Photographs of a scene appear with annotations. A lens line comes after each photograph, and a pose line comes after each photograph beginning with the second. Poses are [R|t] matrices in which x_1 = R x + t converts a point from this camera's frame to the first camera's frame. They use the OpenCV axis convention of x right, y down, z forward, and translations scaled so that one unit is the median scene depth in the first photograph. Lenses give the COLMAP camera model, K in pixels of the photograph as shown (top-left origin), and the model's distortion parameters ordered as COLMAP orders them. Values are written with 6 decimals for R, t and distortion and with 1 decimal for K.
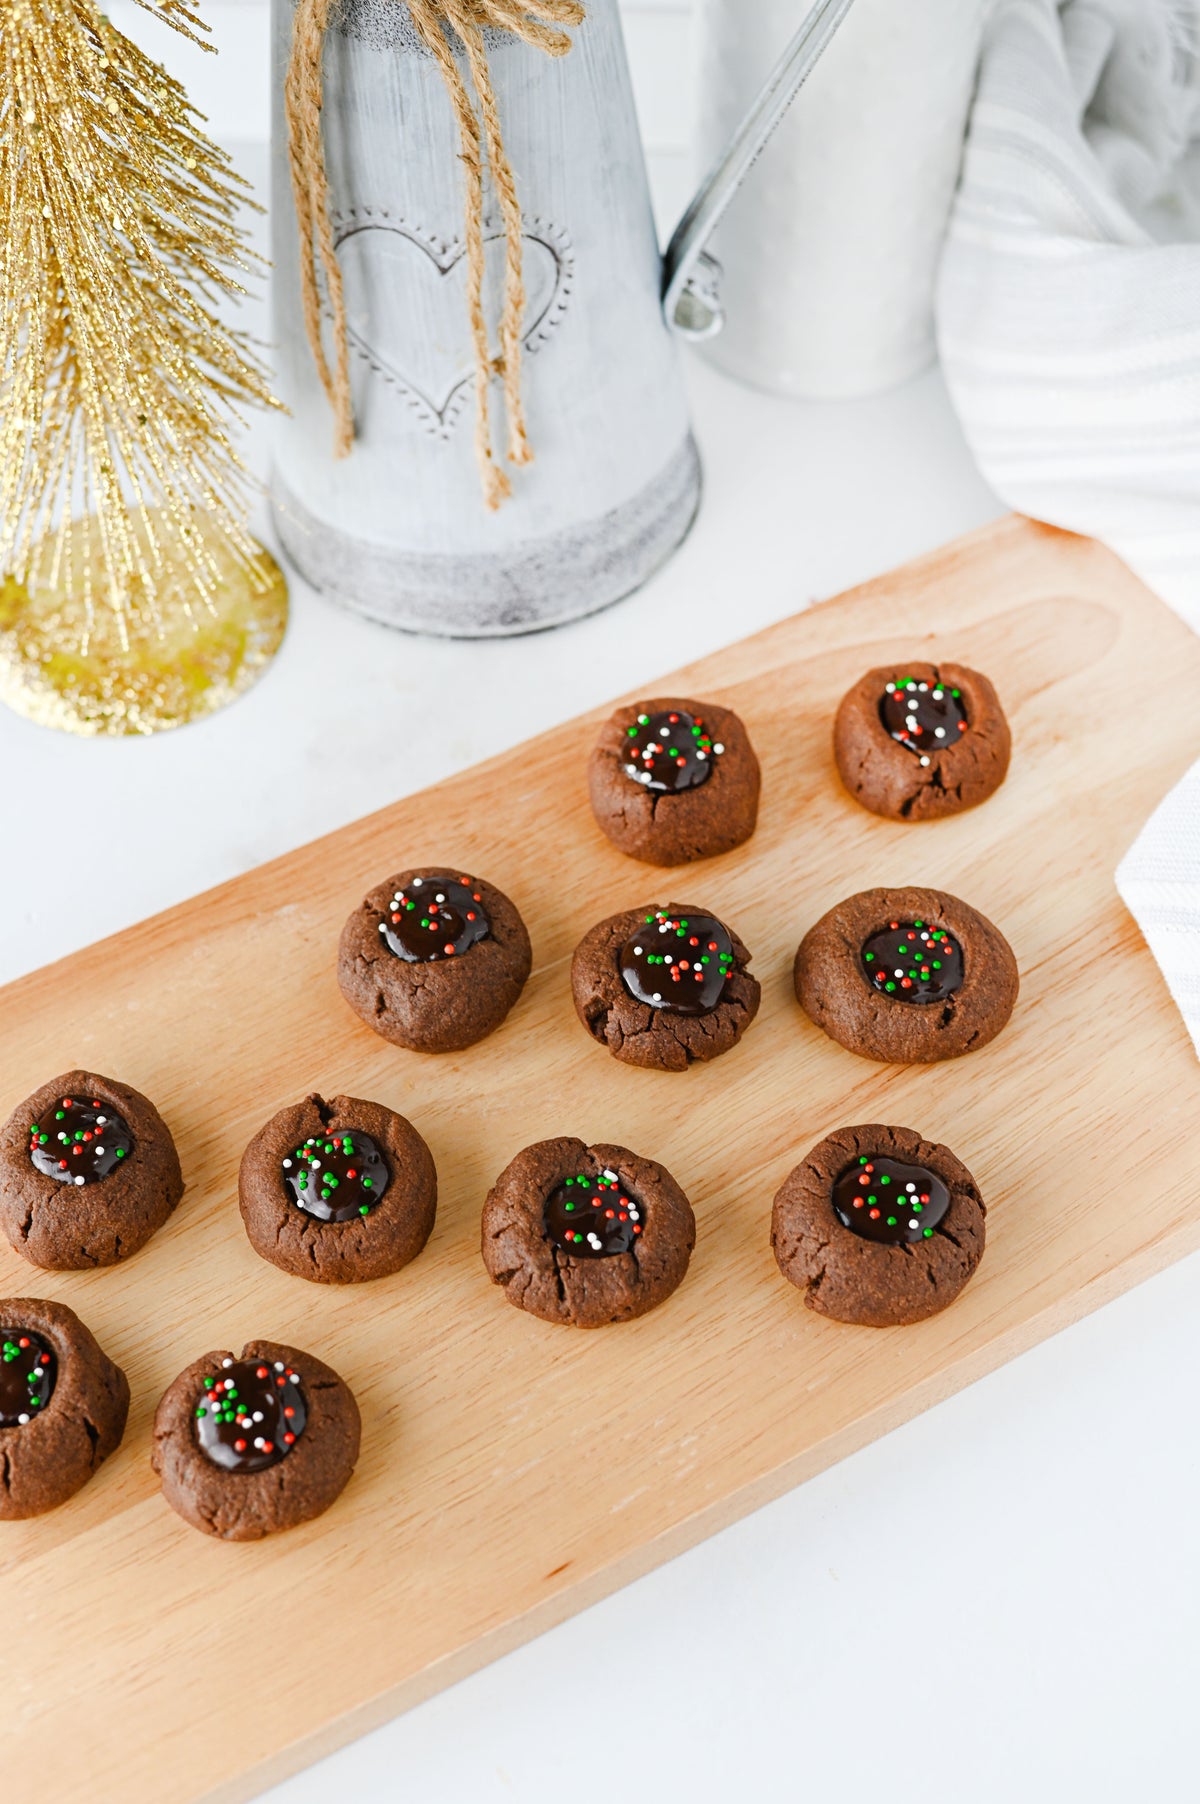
lens RADIAL K [[2767.1, 0, 599.2], [0, 2767.1, 892.9], [0, 0, 1]] dist [-0.132884, 0.023148]
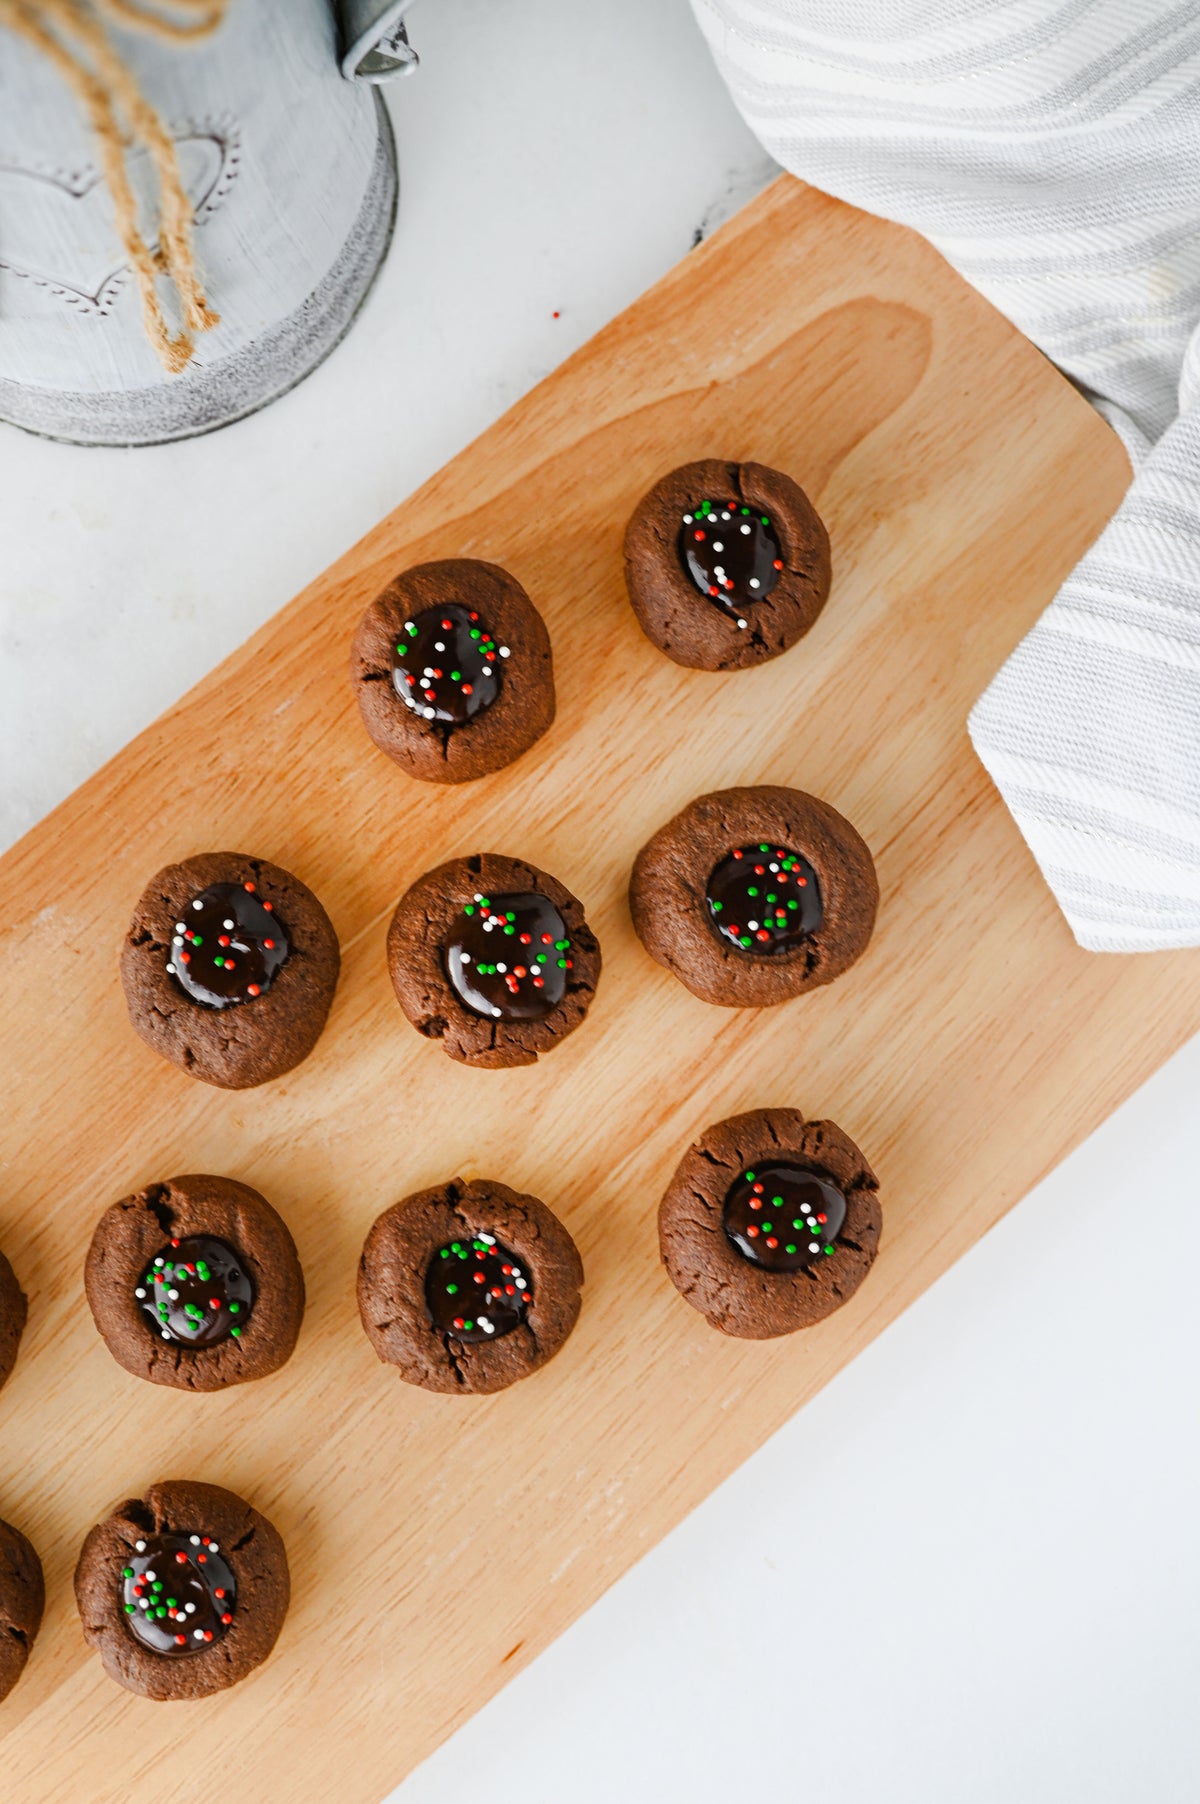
lens RADIAL K [[2804.6, 0, 598.7], [0, 2804.6, 901.0], [0, 0, 1]] dist [-0.143459, 0.049170]
pose [[0.978329, -0.185728, 0.091528, -0.023136], [0.112247, 0.847182, 0.519310, -0.460562], [-0.173992, -0.497782, 0.849671, 0.237450]]
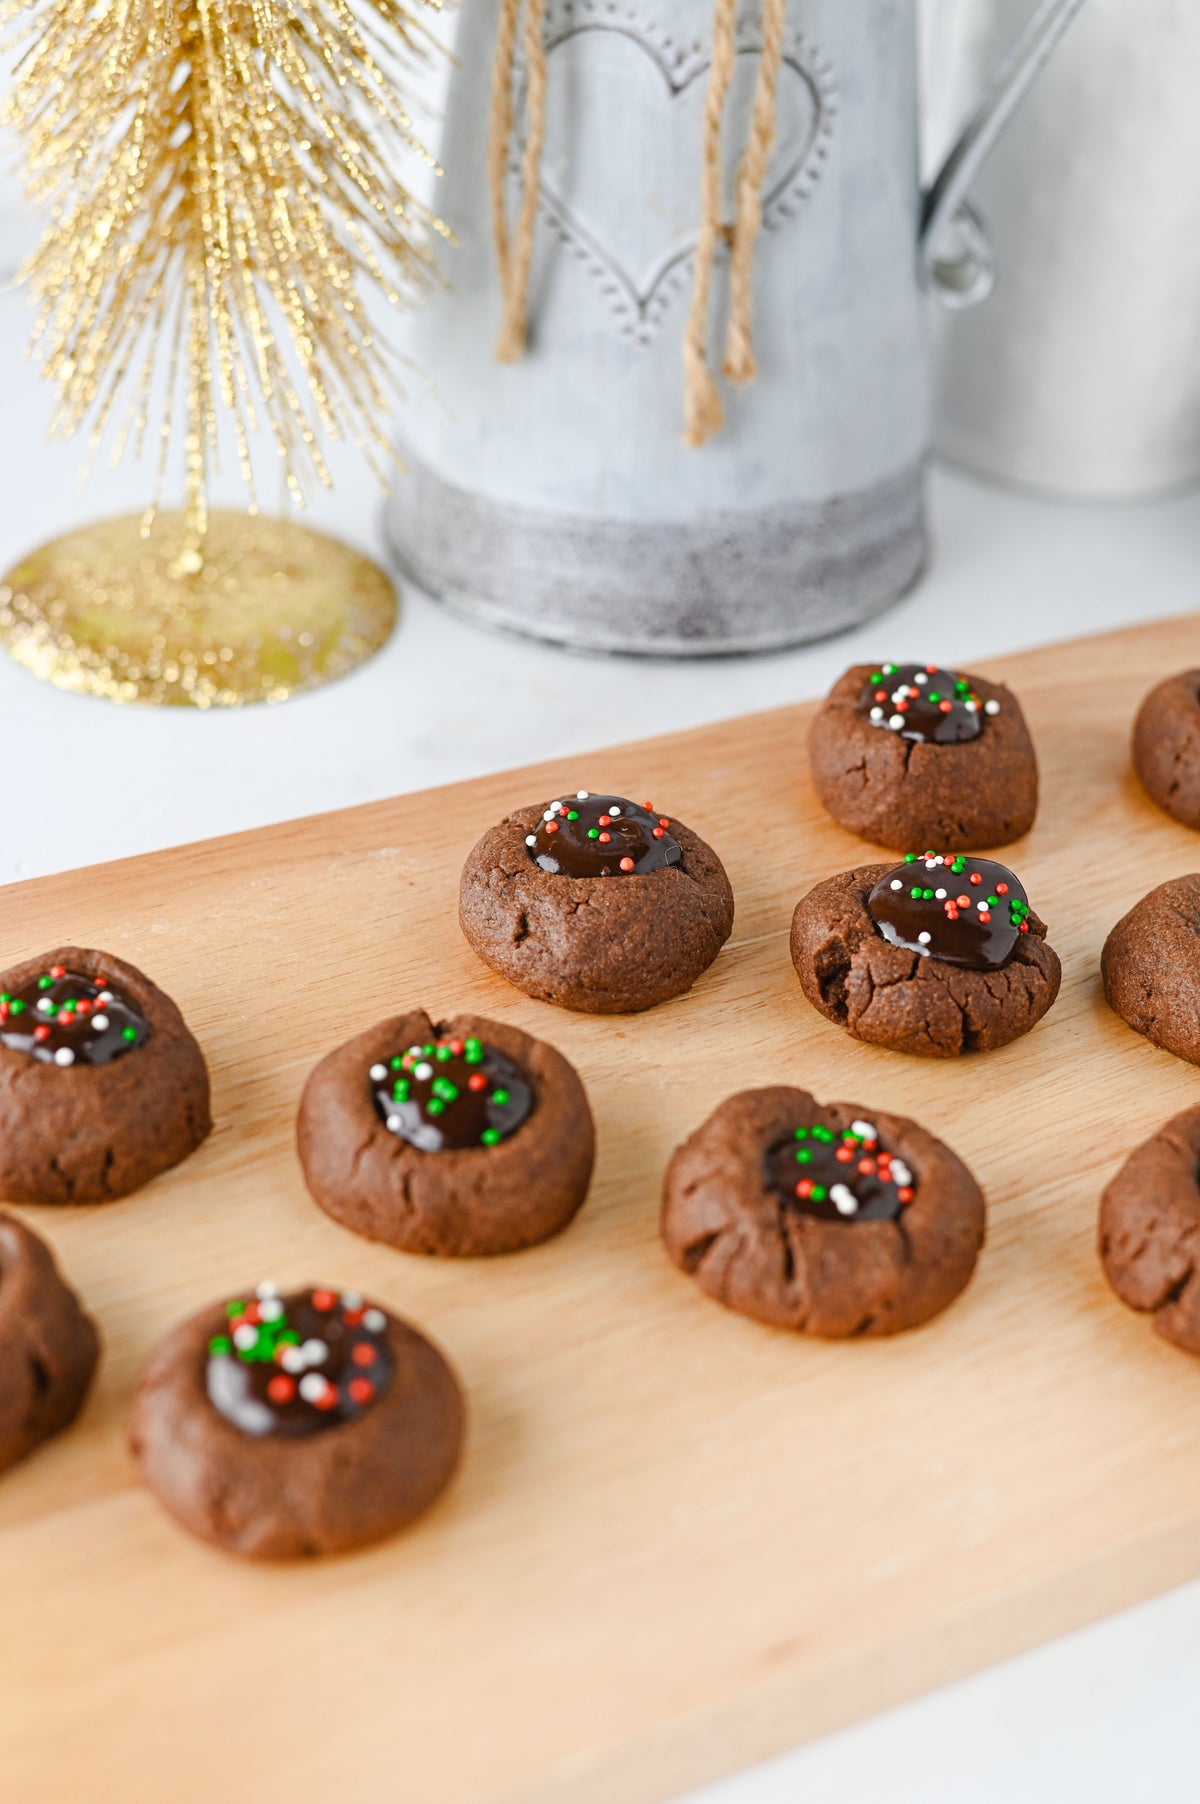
lens RADIAL K [[2842.2, 0, 603.3], [0, 2842.2, 905.1], [0, 0, 1]] dist [-0.158091, 0.077007]
pose [[0.995891, 0.089958, 0.010389, -0.067262], [-0.082117, 0.945481, -0.315156, 0.259892], [-0.038173, 0.313008, 0.948983, 0.324521]]
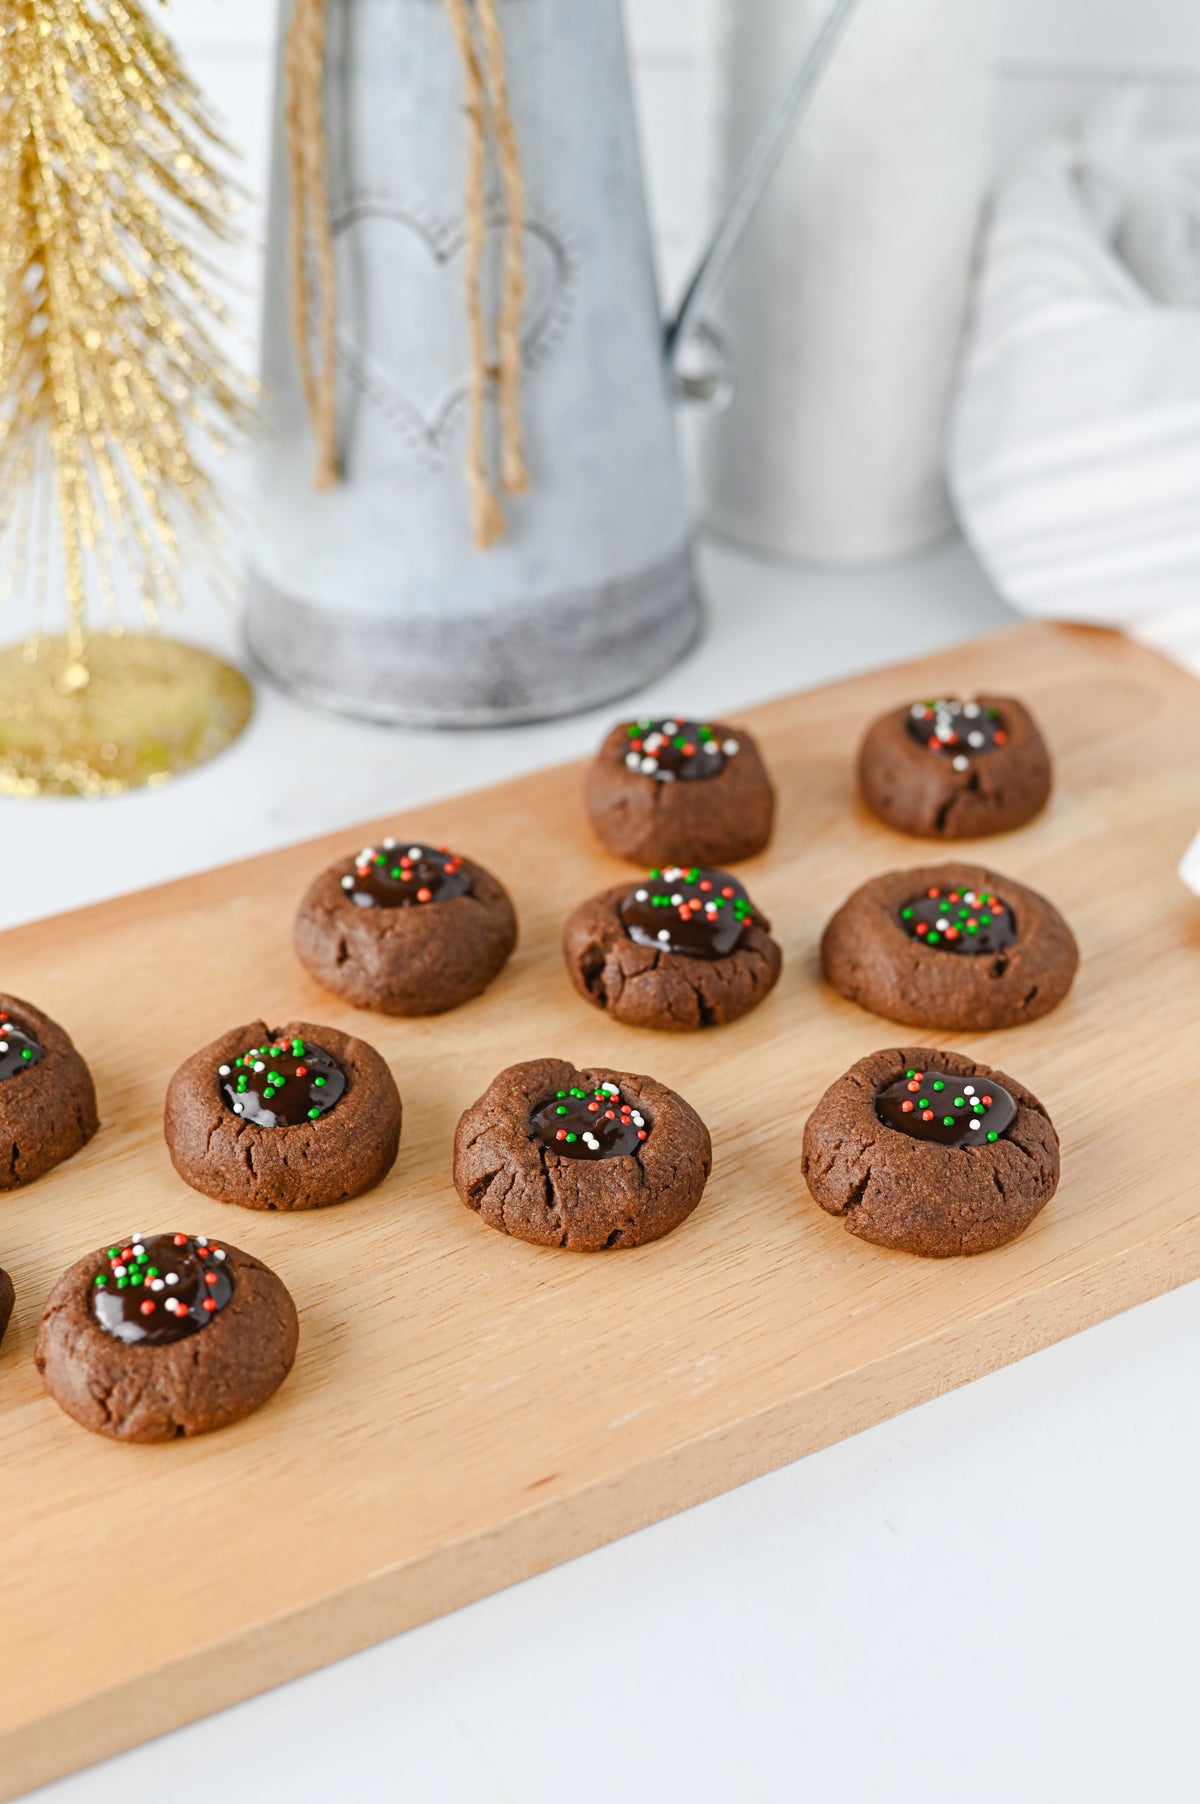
lens RADIAL K [[2804.6, 0, 598.7], [0, 2804.6, 901.0], [0, 0, 1]] dist [-0.143459, 0.049170]
pose [[0.999790, 0.016893, 0.011618, -0.009759], [-0.011930, 0.940196, -0.340426, 0.324163], [-0.016675, 0.340216, 0.940199, 0.174547]]
